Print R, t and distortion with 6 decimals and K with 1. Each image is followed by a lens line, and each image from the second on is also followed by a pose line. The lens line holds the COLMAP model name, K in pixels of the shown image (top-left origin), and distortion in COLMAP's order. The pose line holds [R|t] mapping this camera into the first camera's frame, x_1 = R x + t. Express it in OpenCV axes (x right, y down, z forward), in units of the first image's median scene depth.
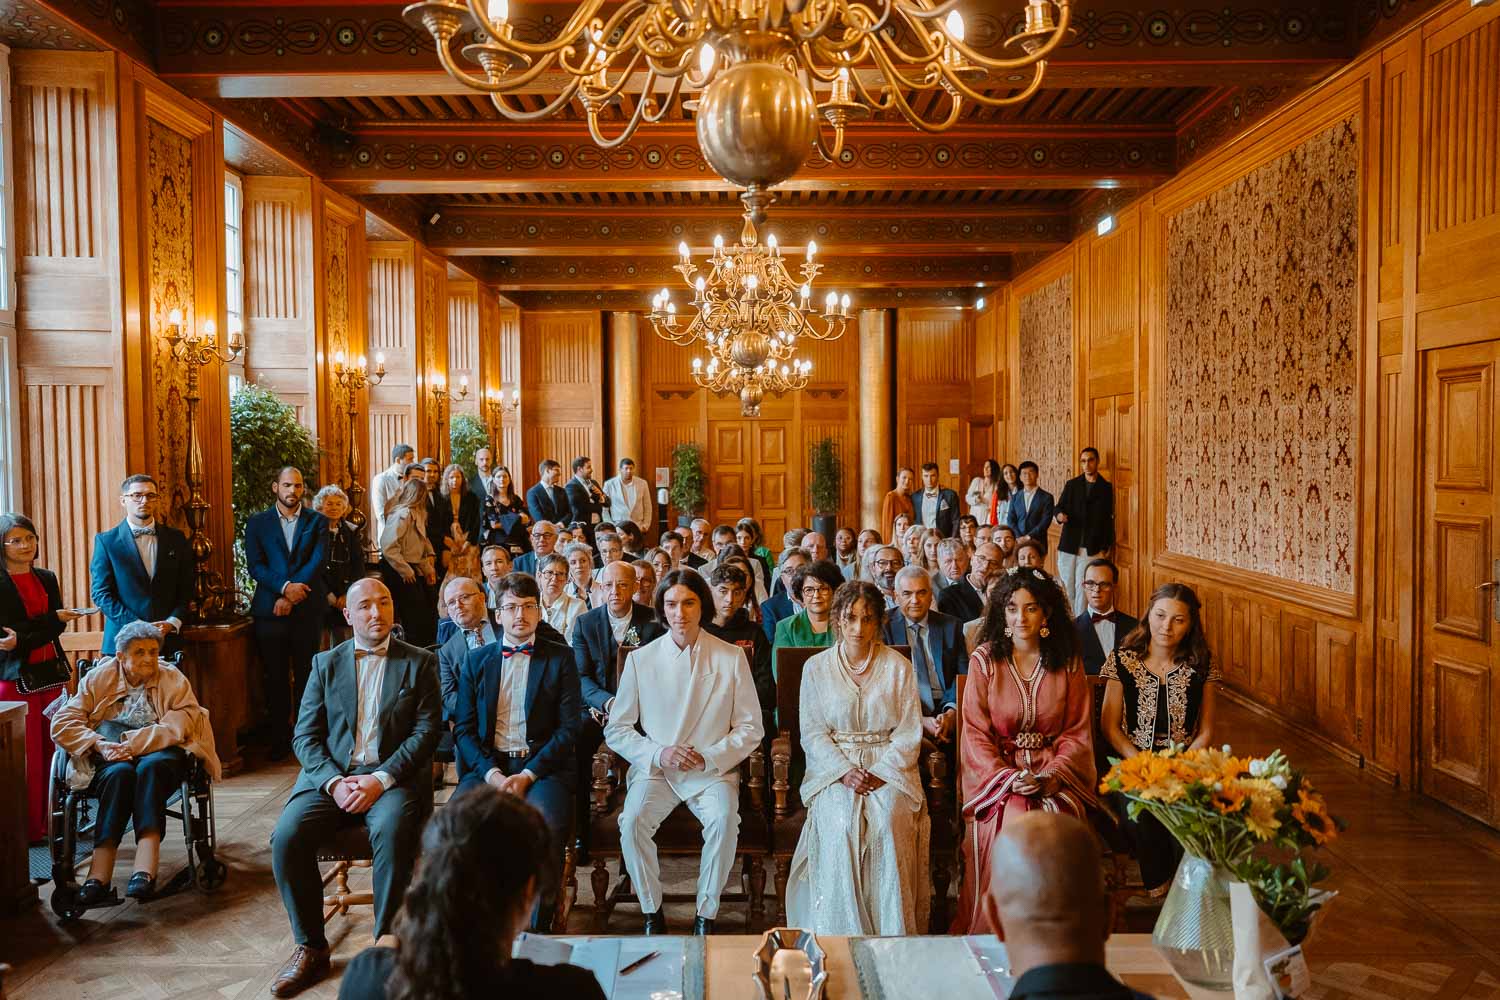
lens RADIAL K [[1166.3, 0, 760.1], [0, 1166.3, 504.6], [0, 0, 1]] dist [-0.020254, 0.025842]
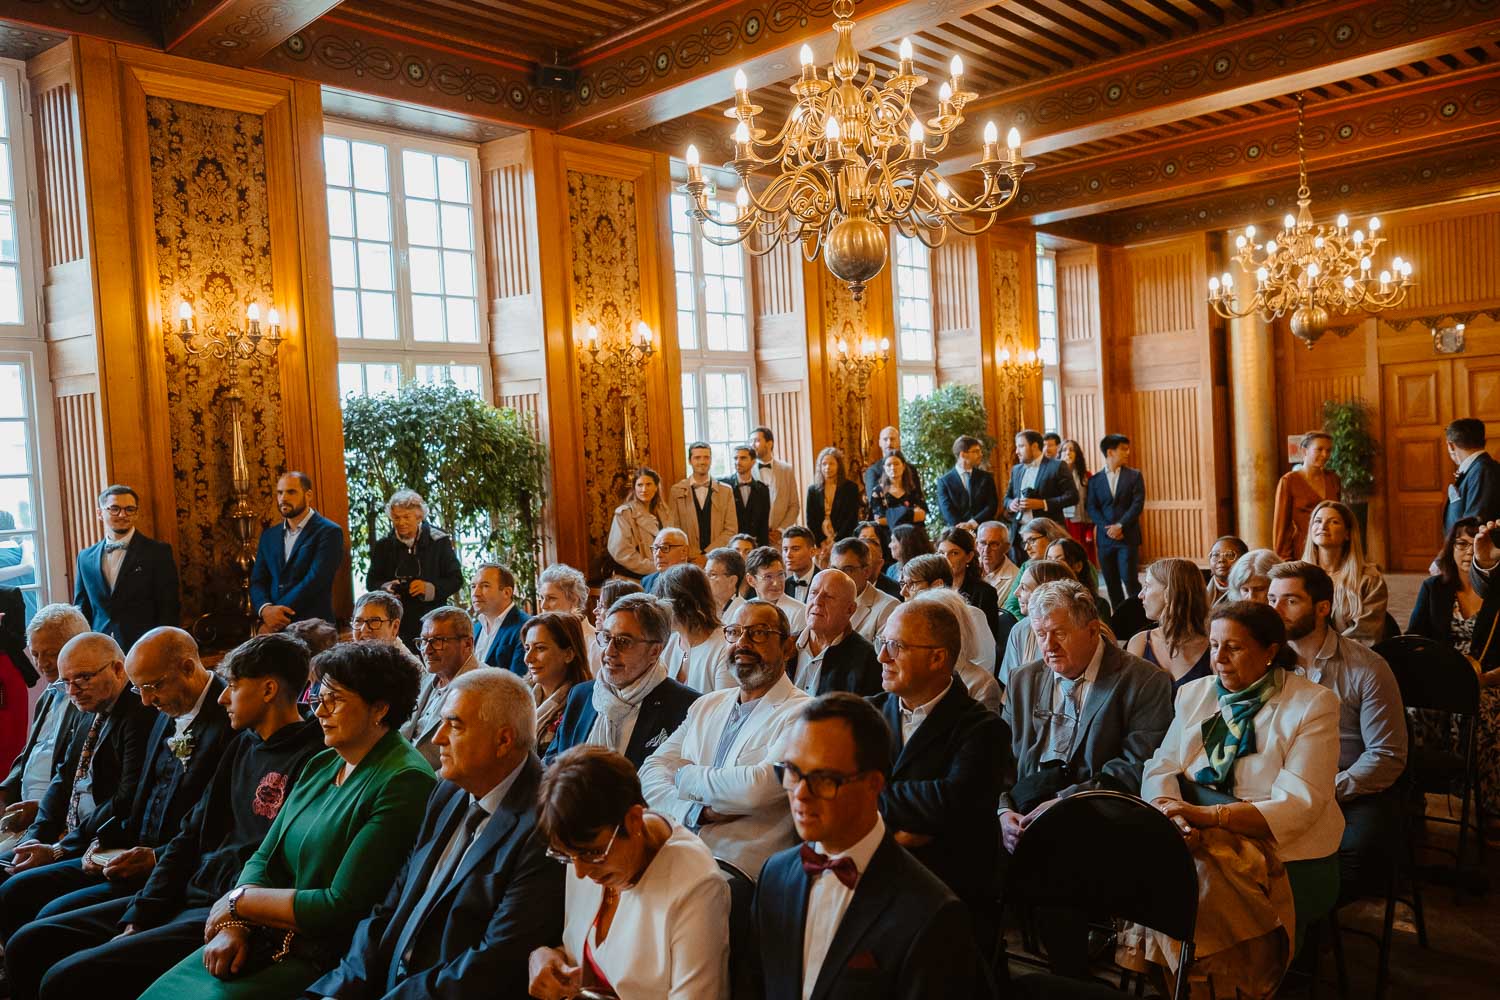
lens RADIAL K [[1166.3, 0, 747.8], [0, 1166.3, 503.5], [0, 0, 1]] dist [-0.020254, 0.025842]
pose [[0.722490, -0.000850, -0.691381, 0.316489], [0.016392, 0.999739, 0.015901, -0.011816], [0.691187, -0.022822, 0.722316, 0.448474]]
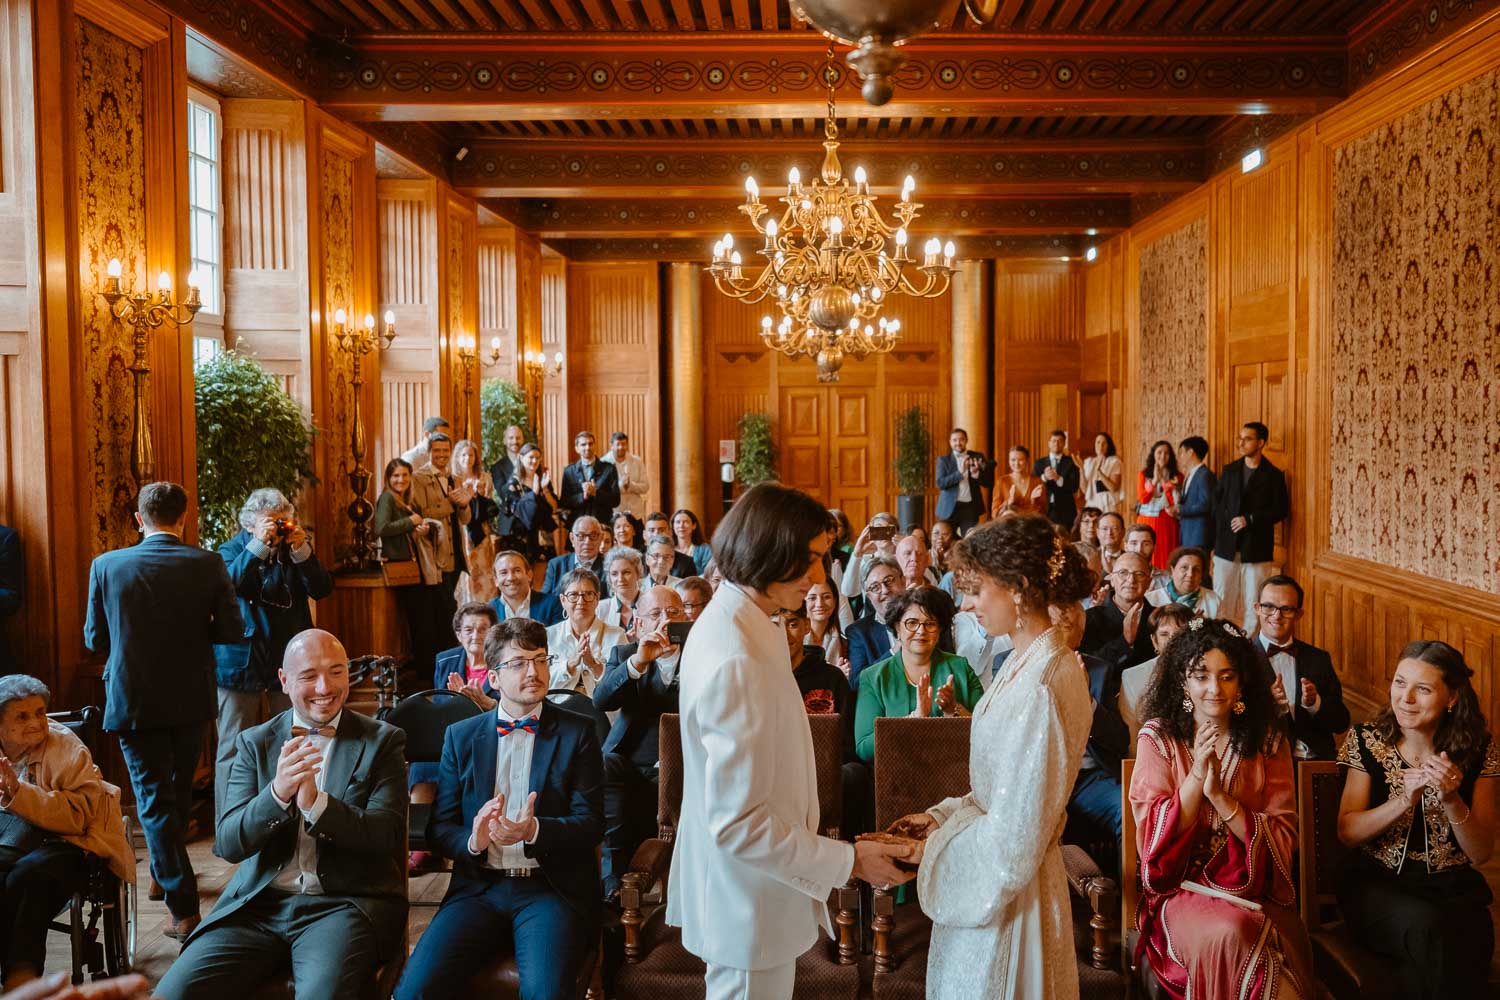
lens RADIAL K [[1256.6, 0, 806.0], [0, 1256.6, 471.5], [0, 0, 1]] dist [-0.013943, 0.023056]
pose [[0.999723, 0.004428, -0.023094, -0.004850], [-0.004416, 0.999990, 0.000551, -0.016951], [0.023096, -0.000449, 0.999733, 0.103973]]
